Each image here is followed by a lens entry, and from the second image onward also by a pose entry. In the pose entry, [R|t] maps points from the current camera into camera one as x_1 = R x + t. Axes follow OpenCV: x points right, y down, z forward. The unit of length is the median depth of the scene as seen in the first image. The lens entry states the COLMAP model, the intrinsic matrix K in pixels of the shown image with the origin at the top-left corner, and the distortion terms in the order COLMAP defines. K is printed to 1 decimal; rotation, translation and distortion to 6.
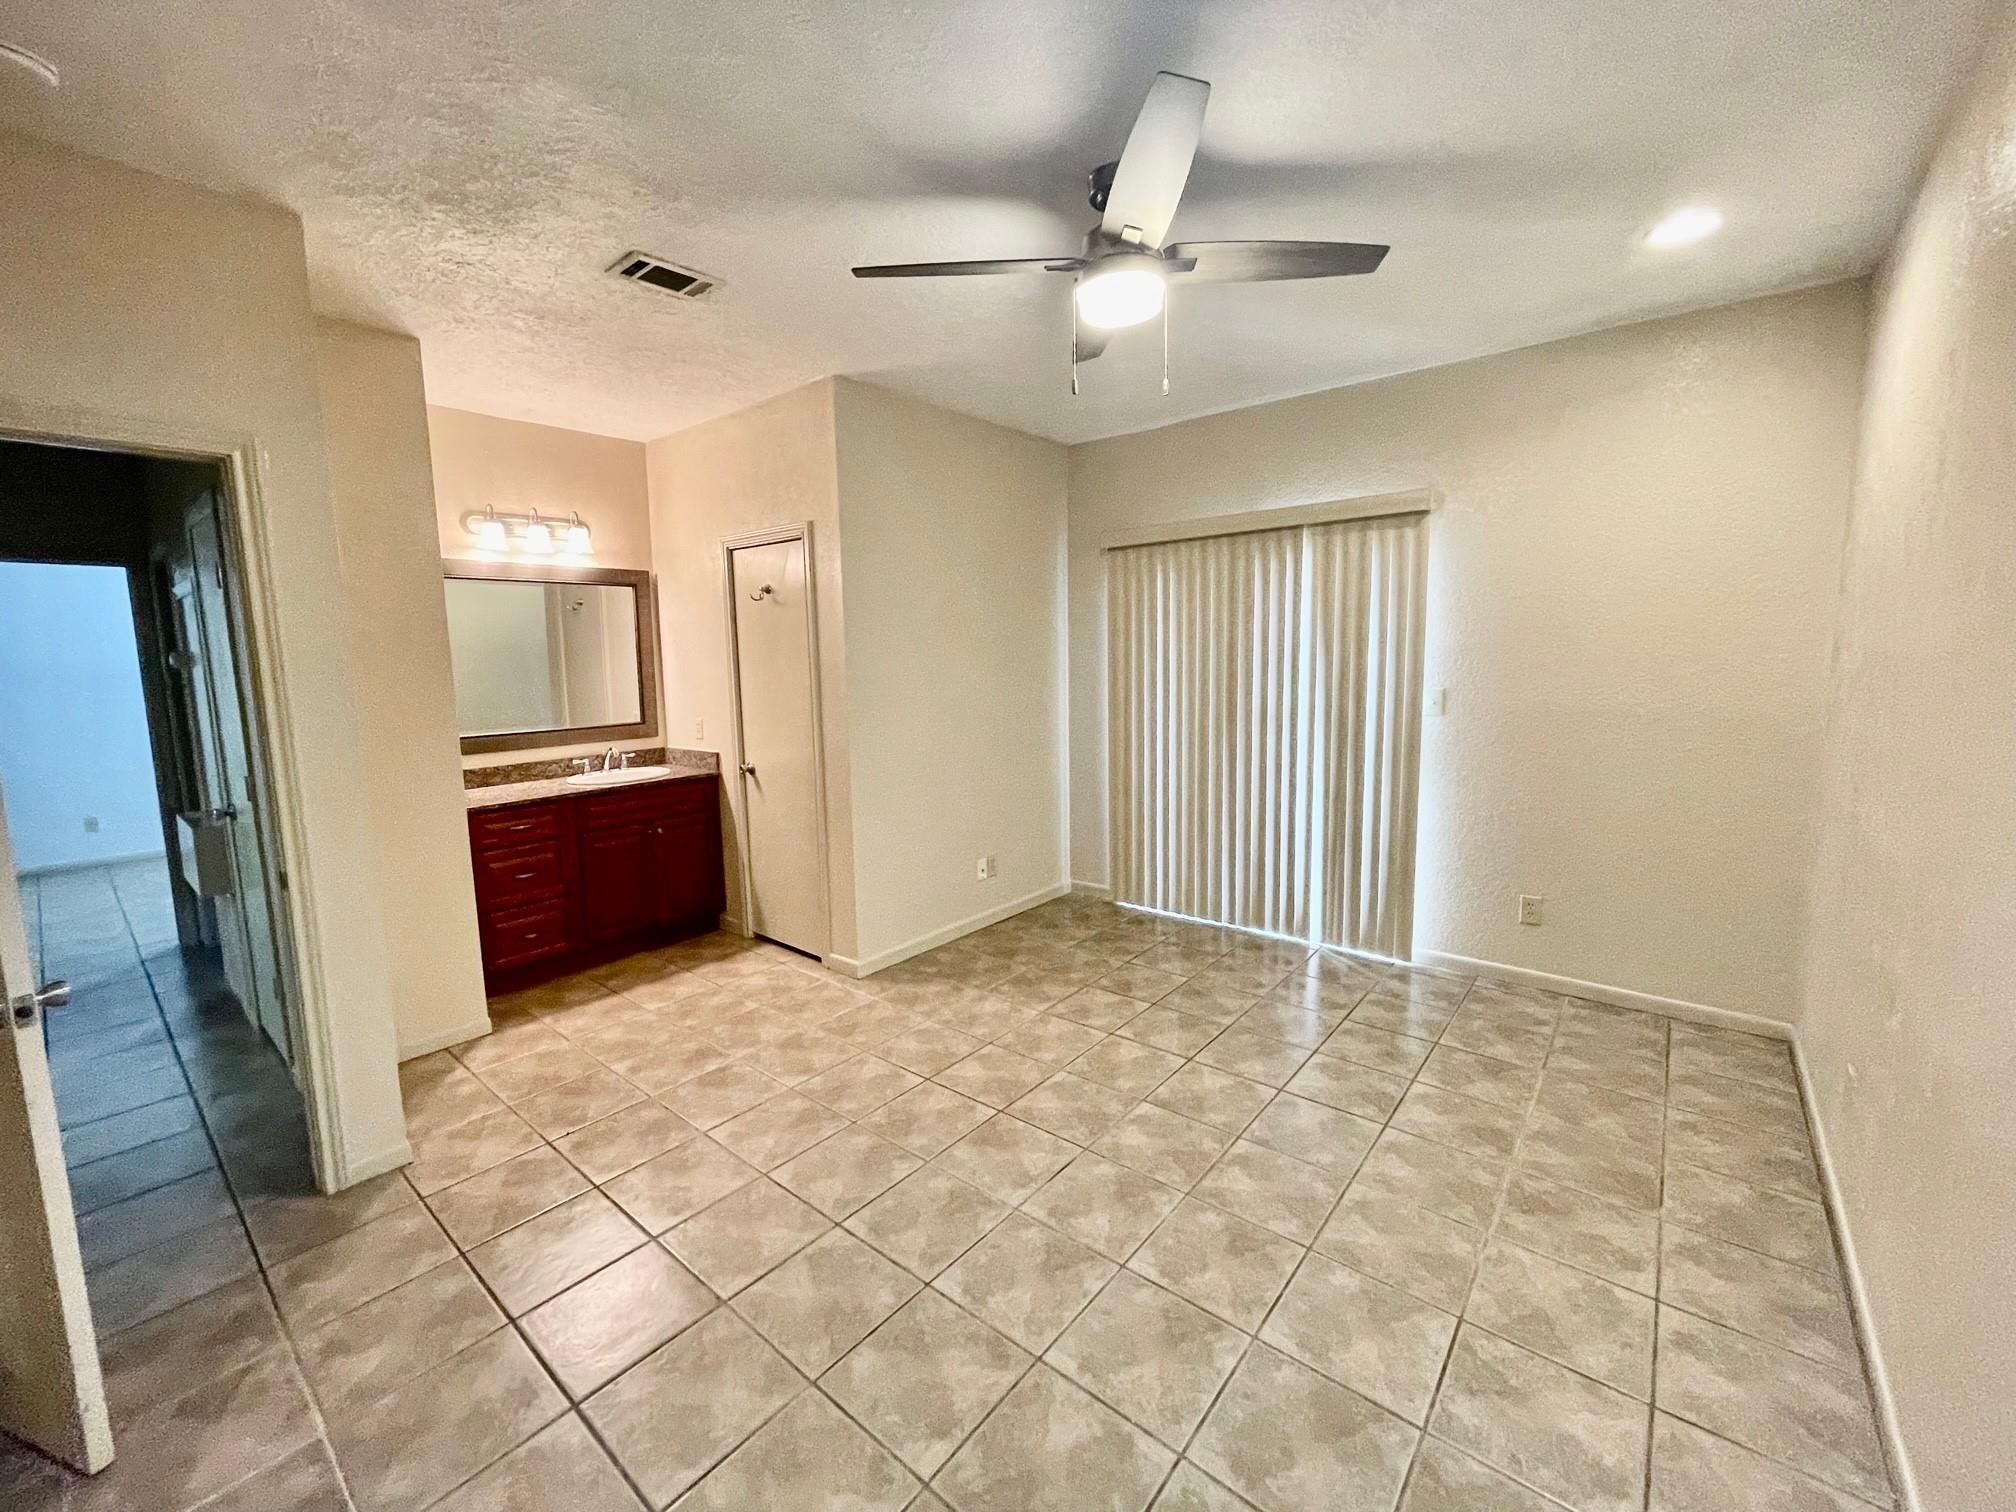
lens RADIAL K [[818.4, 0, 1011.6], [0, 818.4, 749.7], [0, 0, 1]] dist [-0.001750, 0.000325]
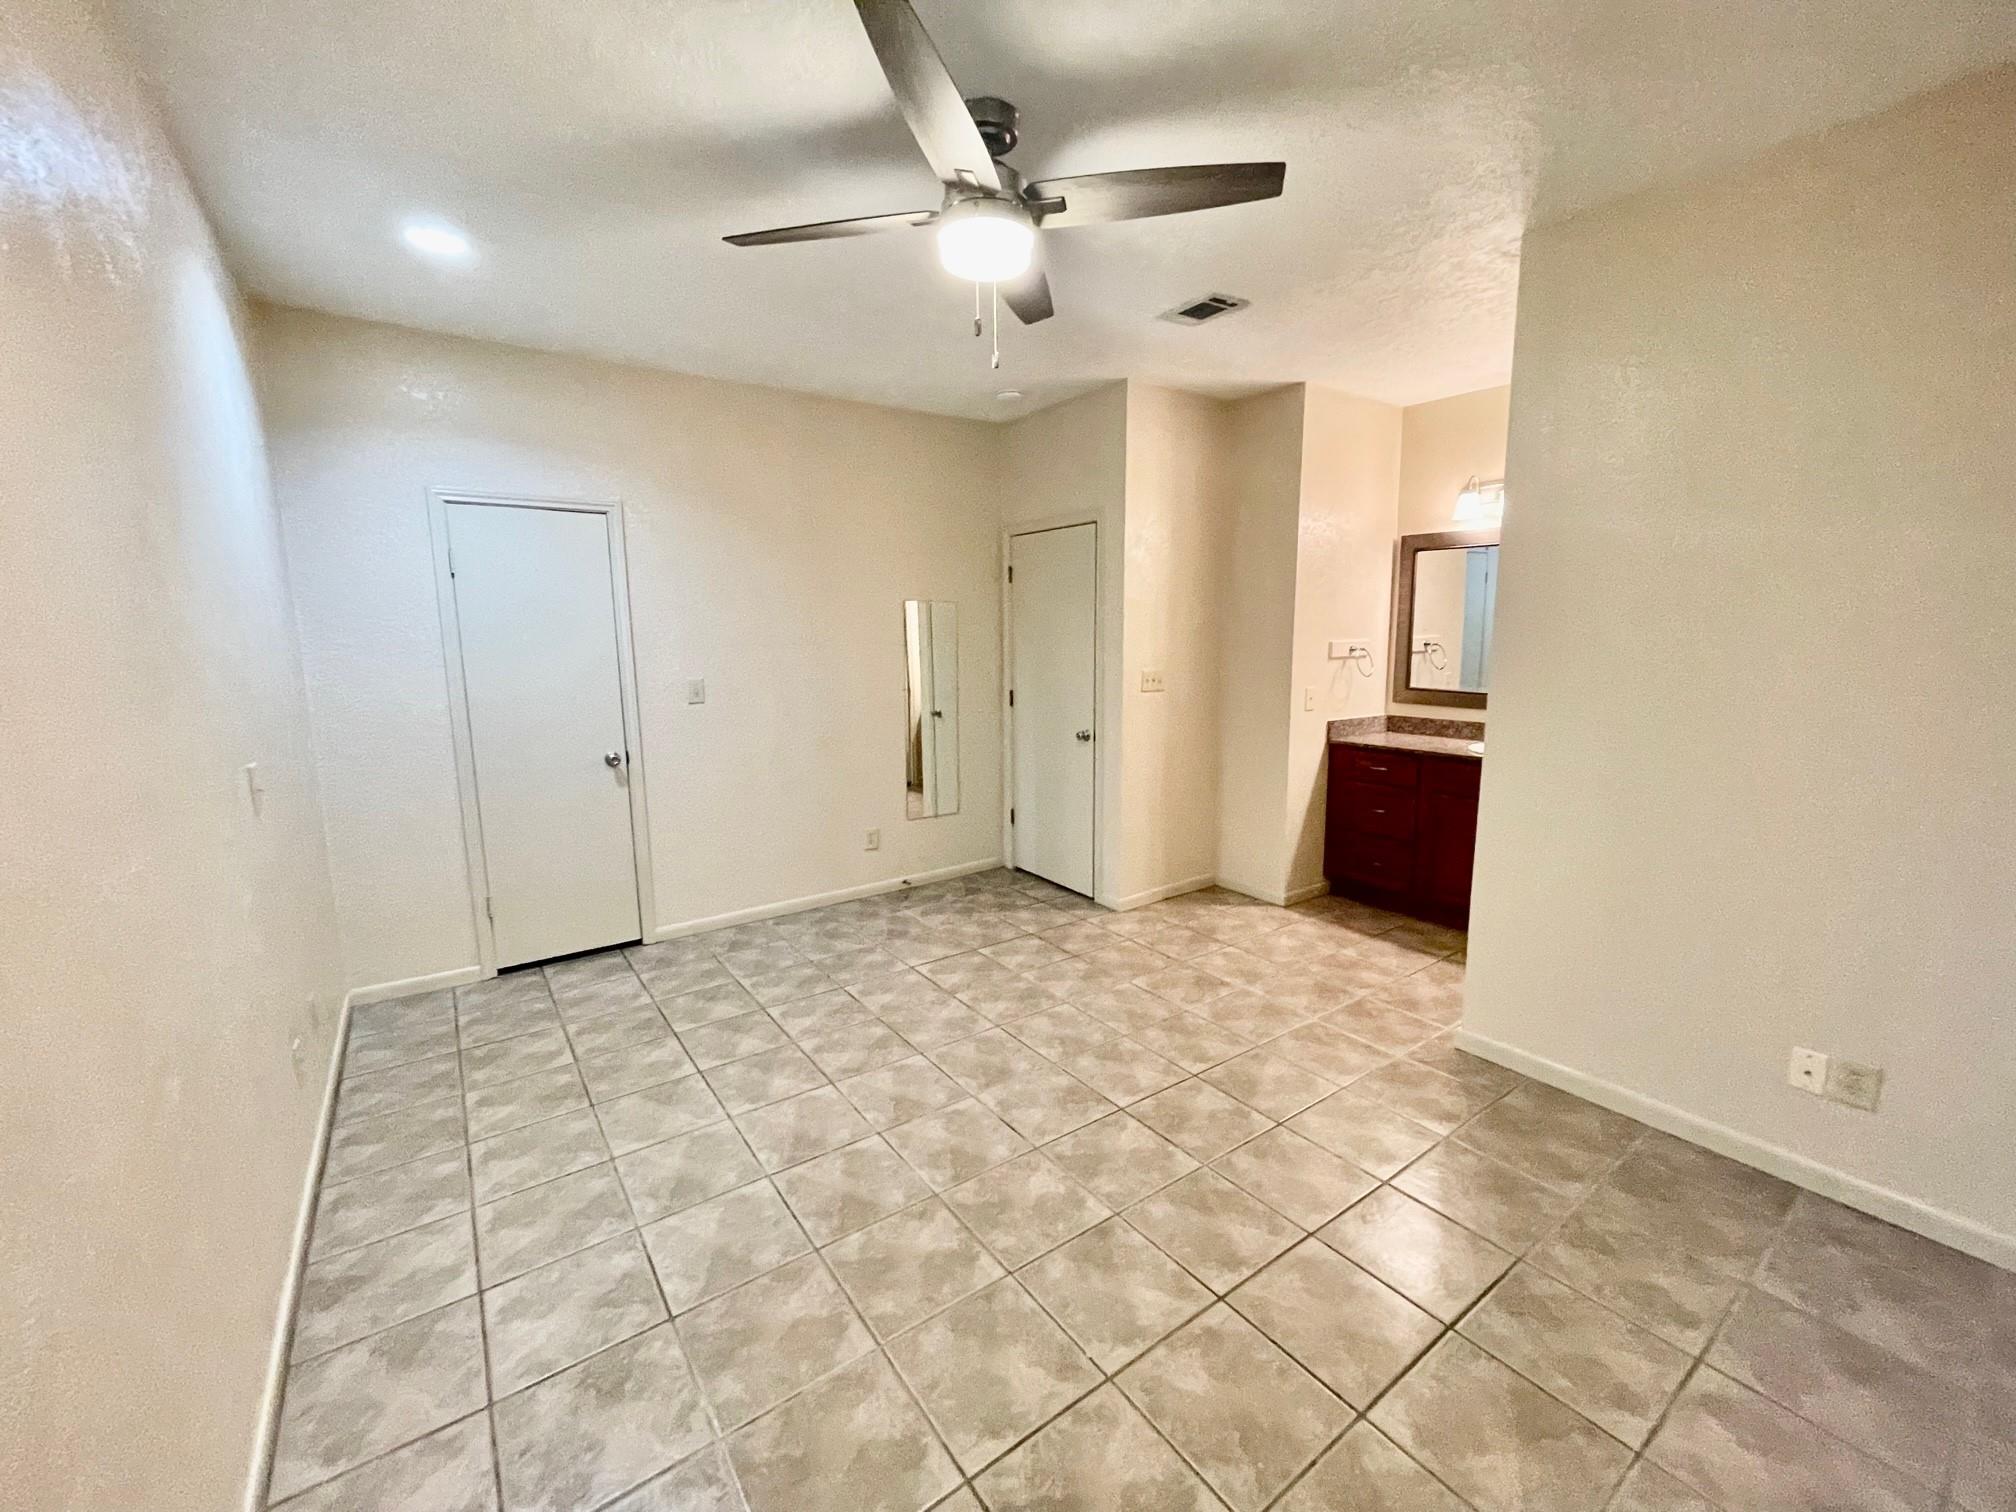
lens RADIAL K [[818.4, 0, 1005.7], [0, 818.4, 774.0], [0, 0, 1]] dist [-0.001750, 0.000325]
pose [[-0.261564, 0.190930, -0.946113, 0.655697], [-0.106588, 0.968529, 0.224922, -0.106146], [0.959283, 0.159676, -0.232982, 0.792960]]
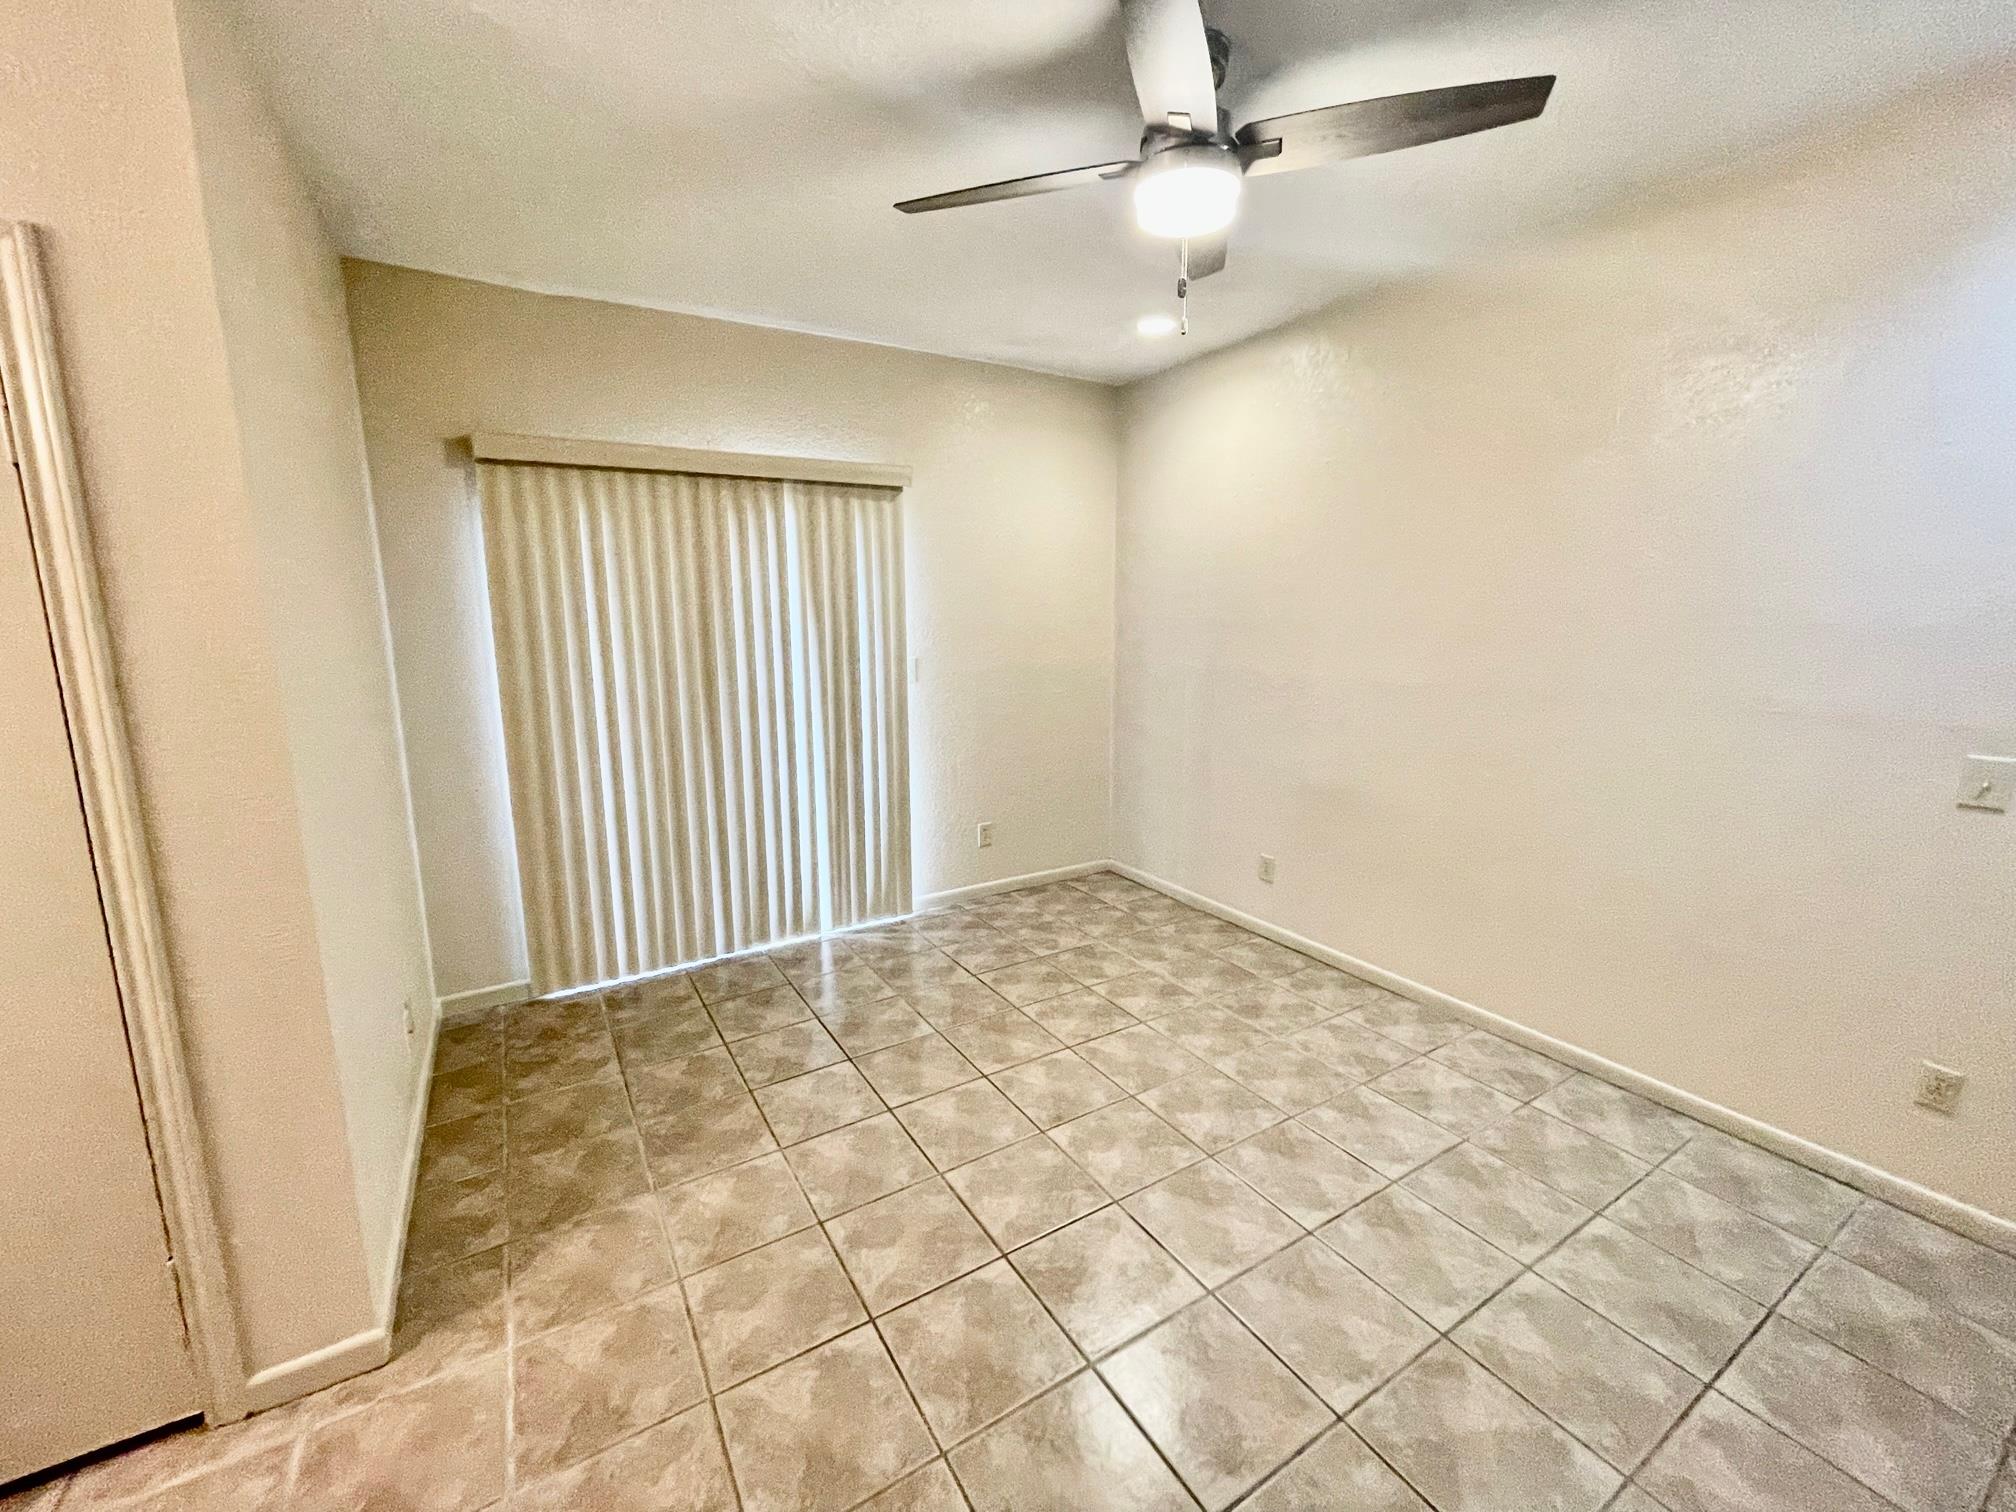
lens RADIAL K [[818.4, 0, 1010.9], [0, 818.4, 739.0], [0, 0, 1]] dist [-0.001750, 0.000325]
pose [[0.327133, -0.133910, 0.935442, -0.483840], [0.115295, 0.988169, 0.101139, -0.064569], [-0.937919, 0.074766, 0.338702, 0.550102]]
